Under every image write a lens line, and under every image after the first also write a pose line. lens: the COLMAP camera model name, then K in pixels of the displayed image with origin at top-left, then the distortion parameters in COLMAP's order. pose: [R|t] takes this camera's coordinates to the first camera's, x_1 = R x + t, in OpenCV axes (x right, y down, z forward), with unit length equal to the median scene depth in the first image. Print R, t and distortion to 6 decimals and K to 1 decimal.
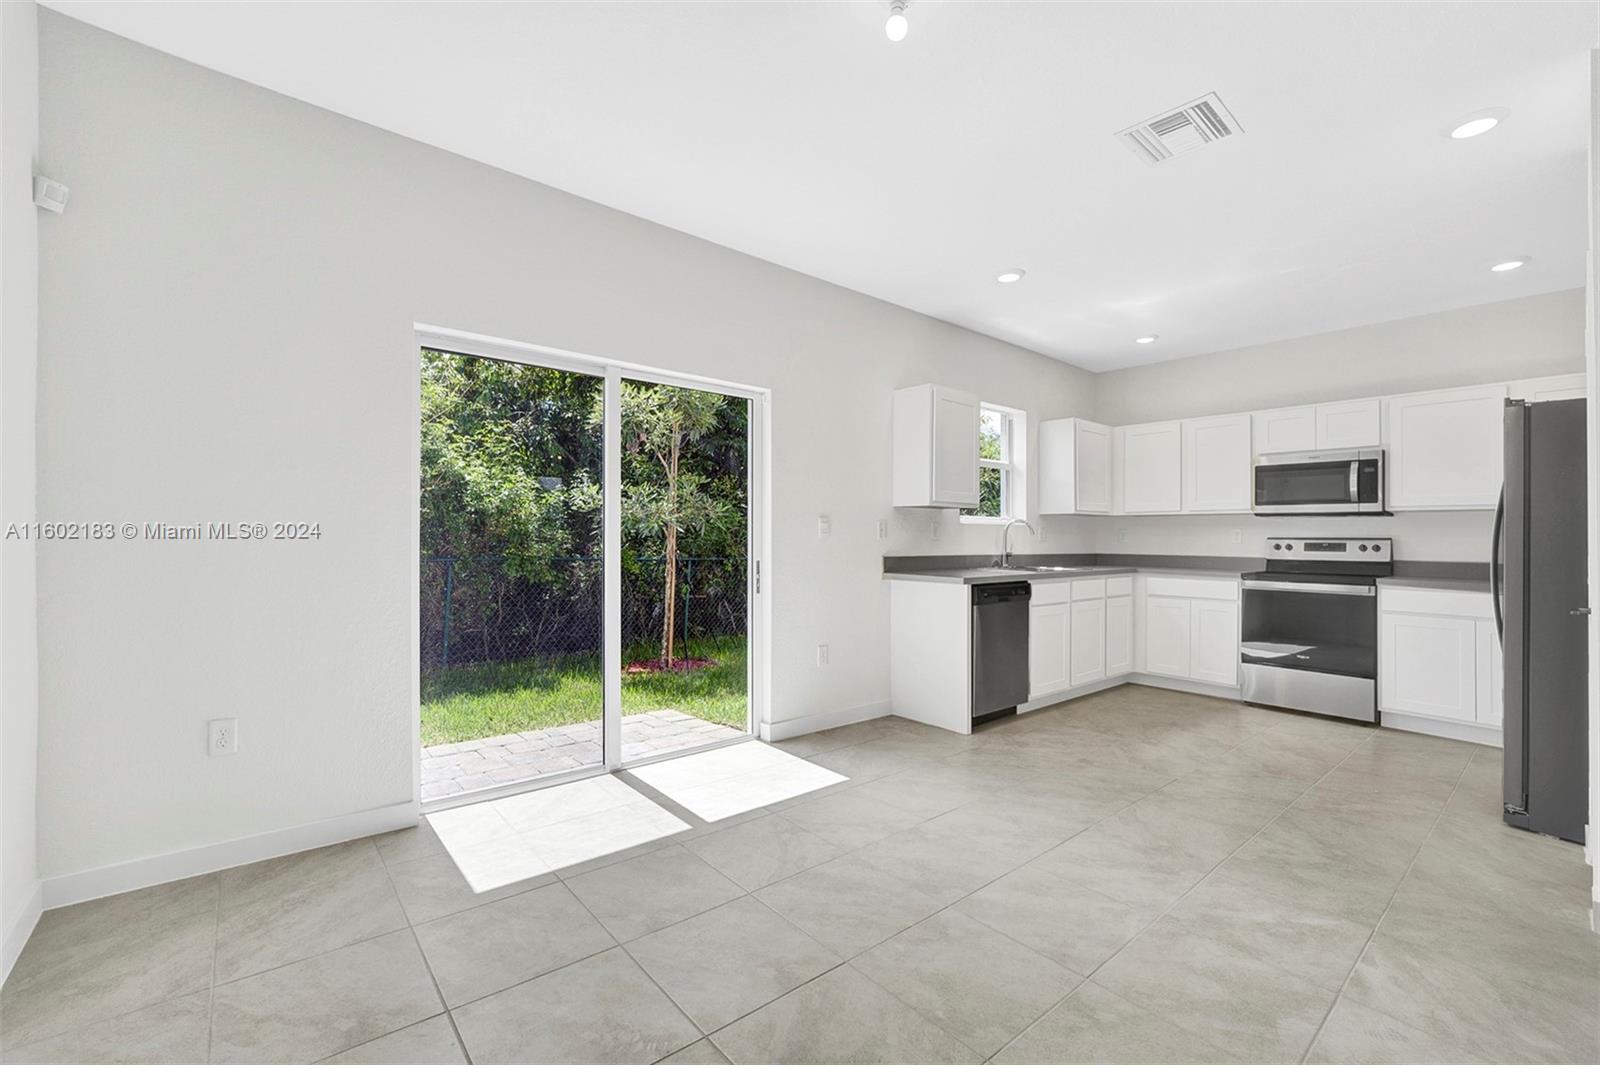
lens RADIAL K [[664.5, 0, 791.7], [0, 664.5, 524.5], [0, 0, 1]] dist [-0.055454, 0.015374]
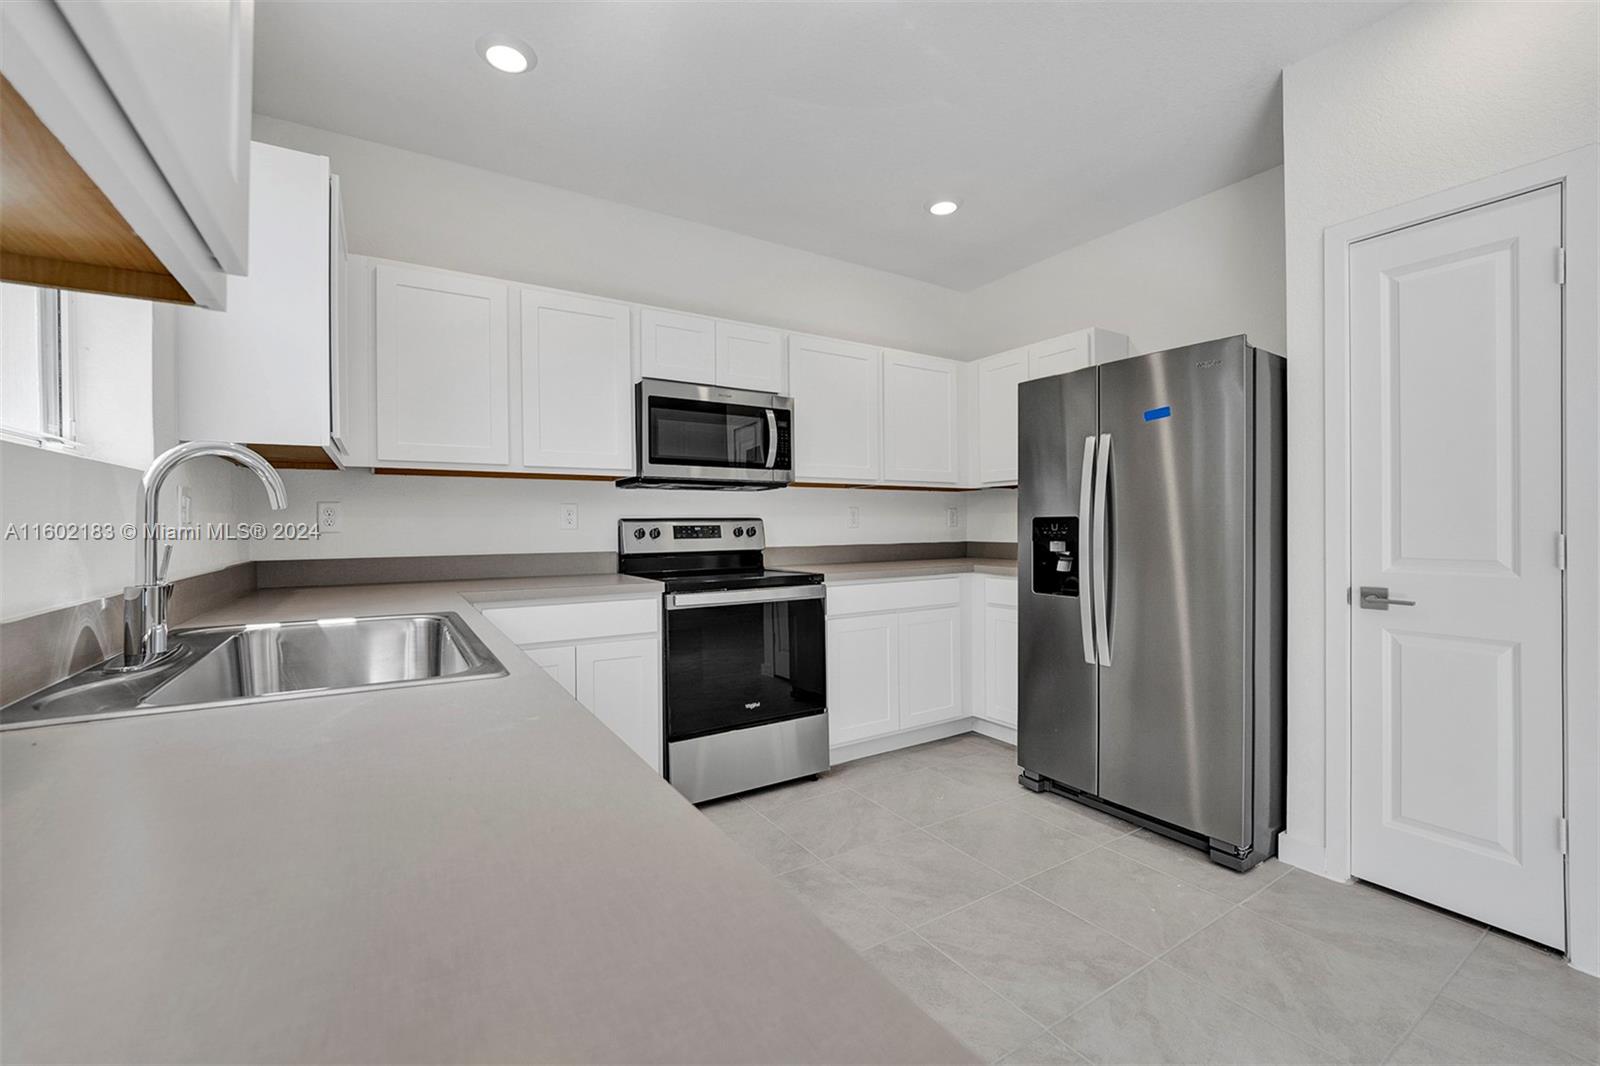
lens RADIAL K [[655.6, 0, 786.6], [0, 655.6, 526.4], [0, 0, 1]] dist [-0.033806, 0.008570]
pose [[0.131355, -0.015416, 0.991215, 0.164969], [-0.009715, 0.999811, 0.016837, 0.017759], [-0.991288, -0.011841, 0.131181, 0.886406]]
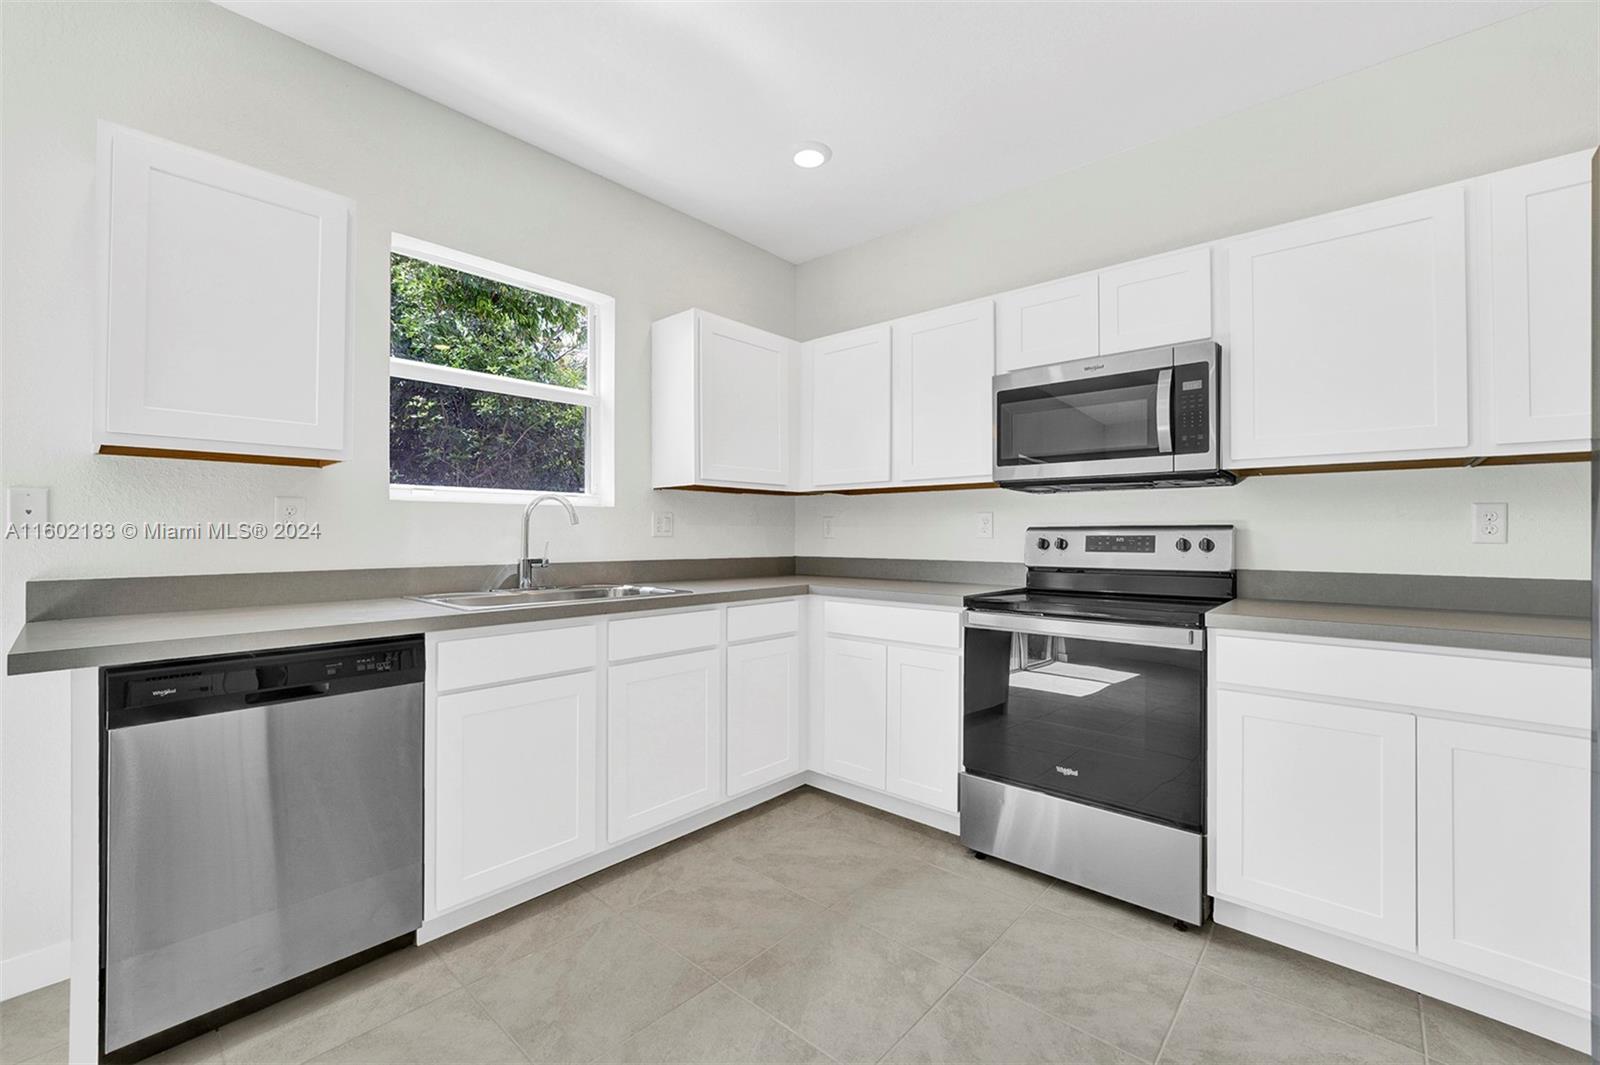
lens RADIAL K [[655.6, 0, 786.6], [0, 655.6, 525.9], [0, 0, 1]] dist [-0.033806, 0.008570]
pose [[0.988477, -0.007489, 0.151183, 0.515173], [0.006522, 0.999955, 0.006896, 0.015800], [-0.151228, -0.005830, 0.988482, 0.553699]]
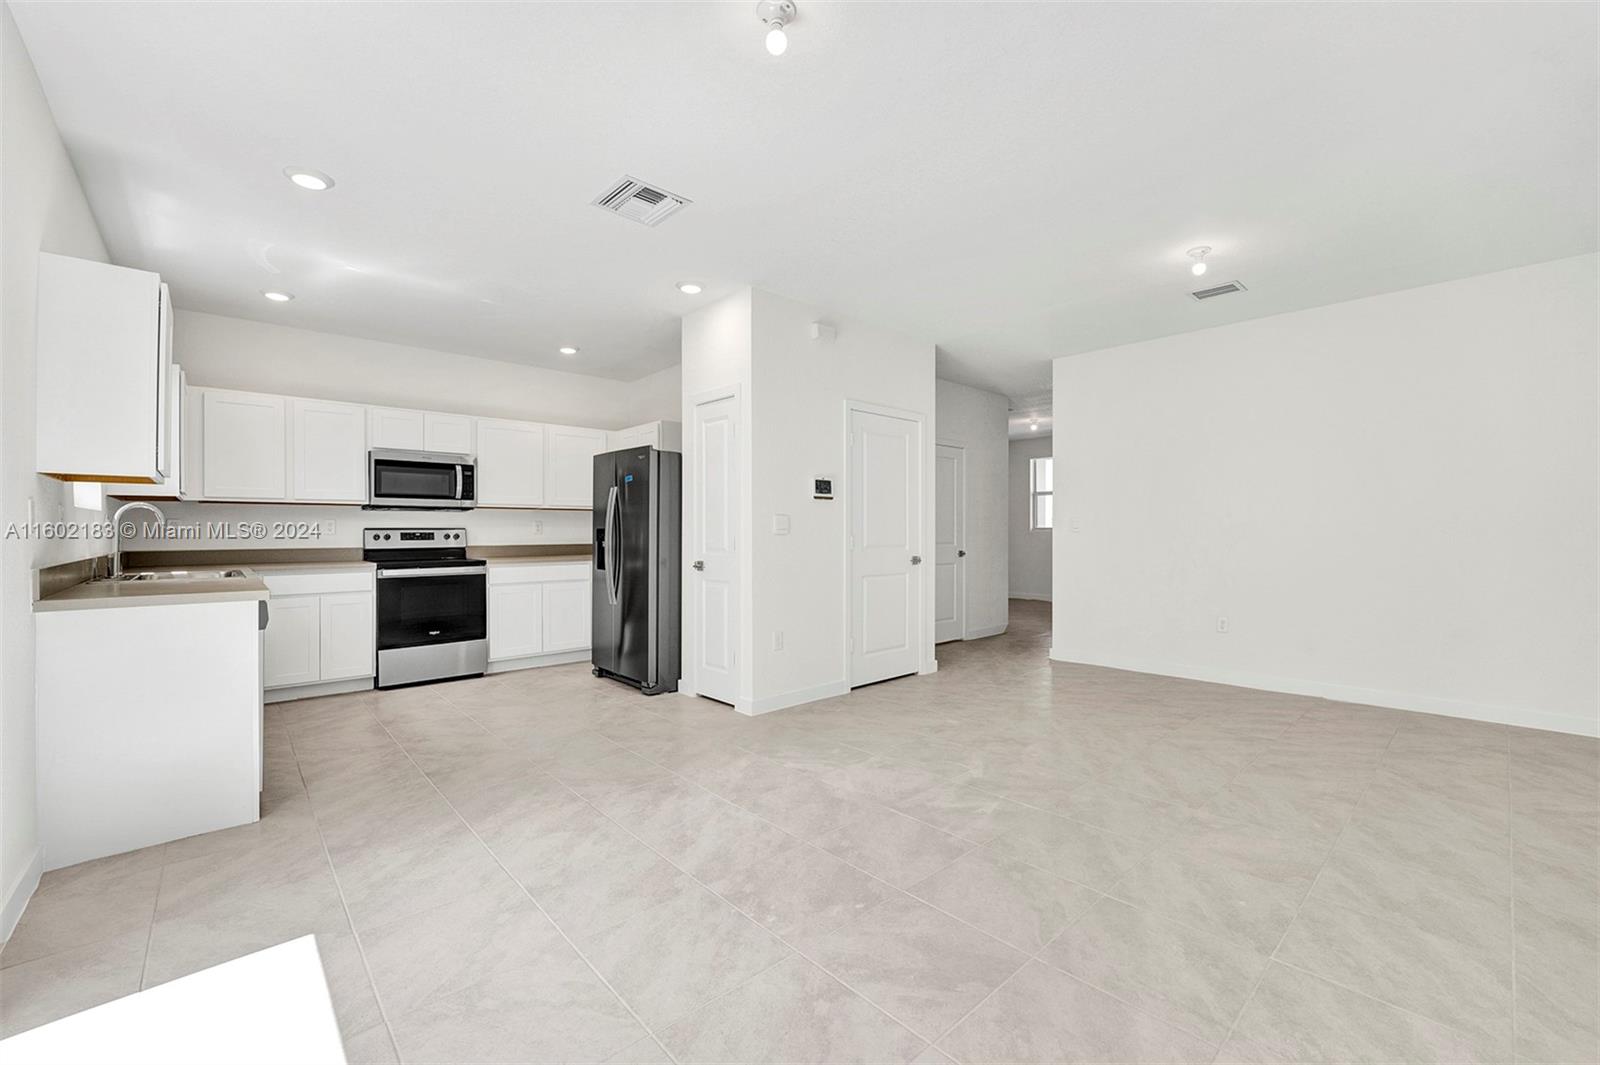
lens RADIAL K [[639.6, 0, 800.0], [0, 639.6, 532.5], [0, 0, 1]] dist [-0.044313, -0.000051]
pose [[-0.066334, -0.012681, 0.997717, -0.356269], [-0.015974, 0.999805, 0.011645, 0.004754], [-0.997670, -0.015165, -0.066523, 0.433753]]
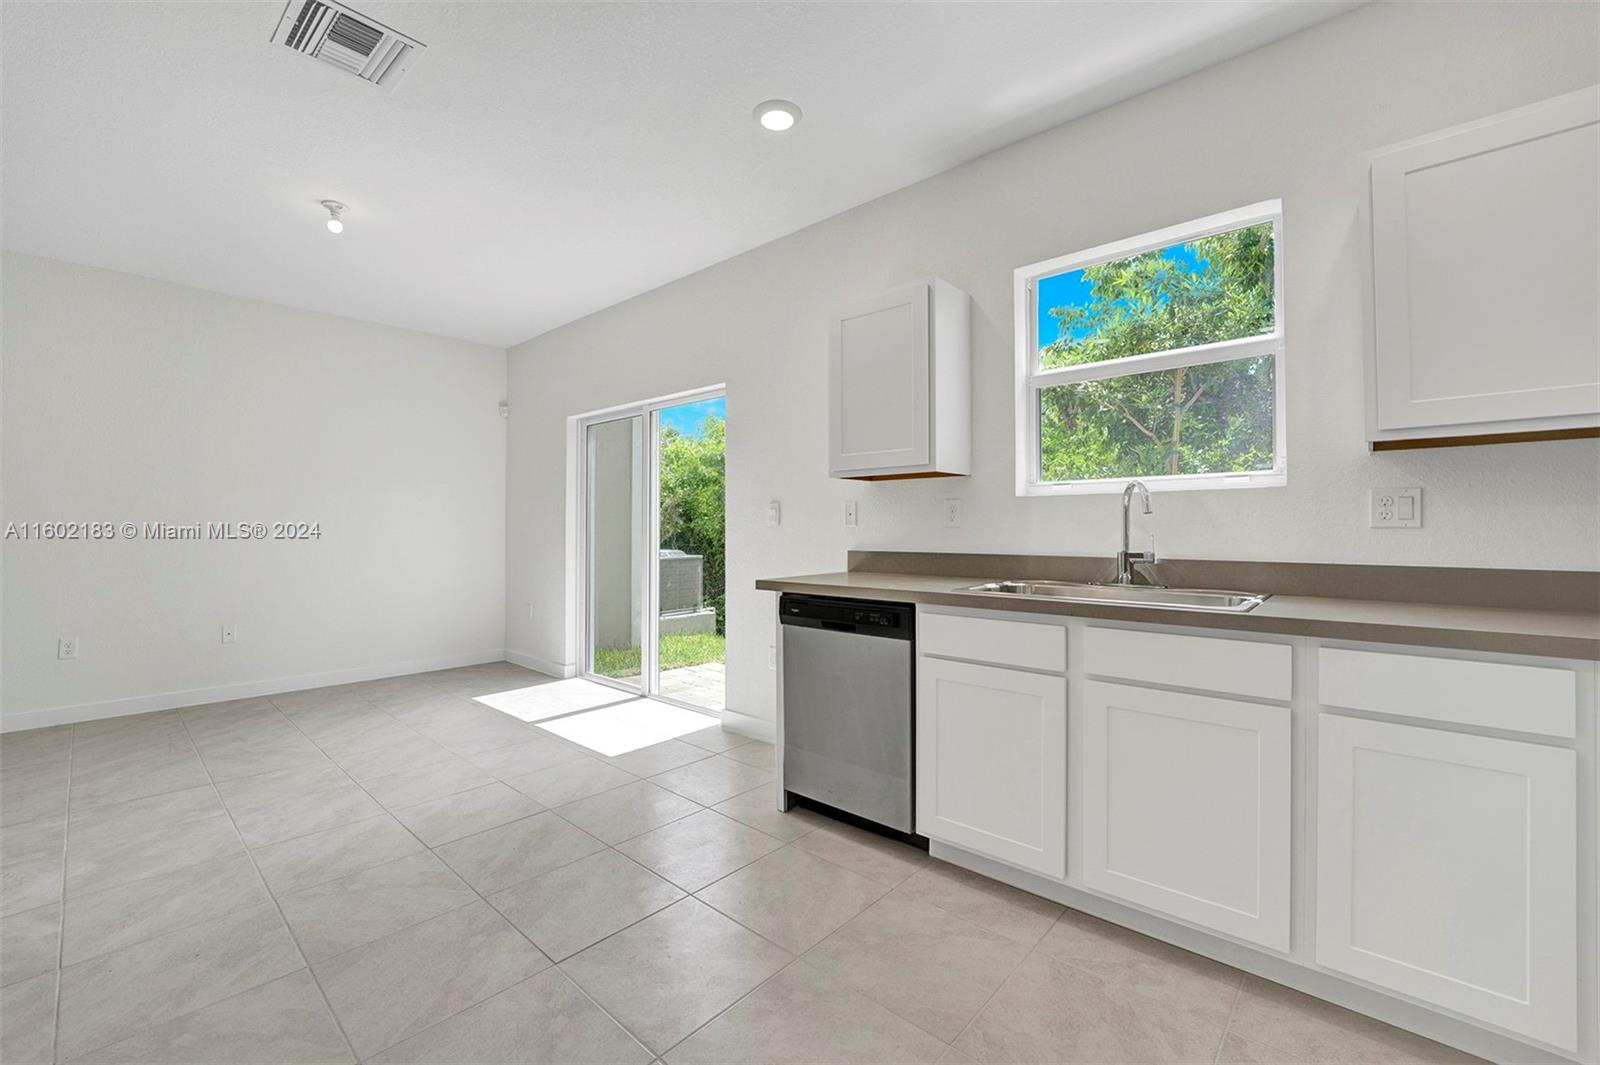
lens RADIAL K [[655.6, 0, 786.6], [0, 655.6, 525.9], [0, 0, 1]] dist [-0.033806, 0.008570]
pose [[0.156815, -0.011798, -0.987558, 0.848389], [0.022857, 0.999704, -0.008314, 0.024708], [0.987363, -0.021269, 0.157038, 0.812348]]
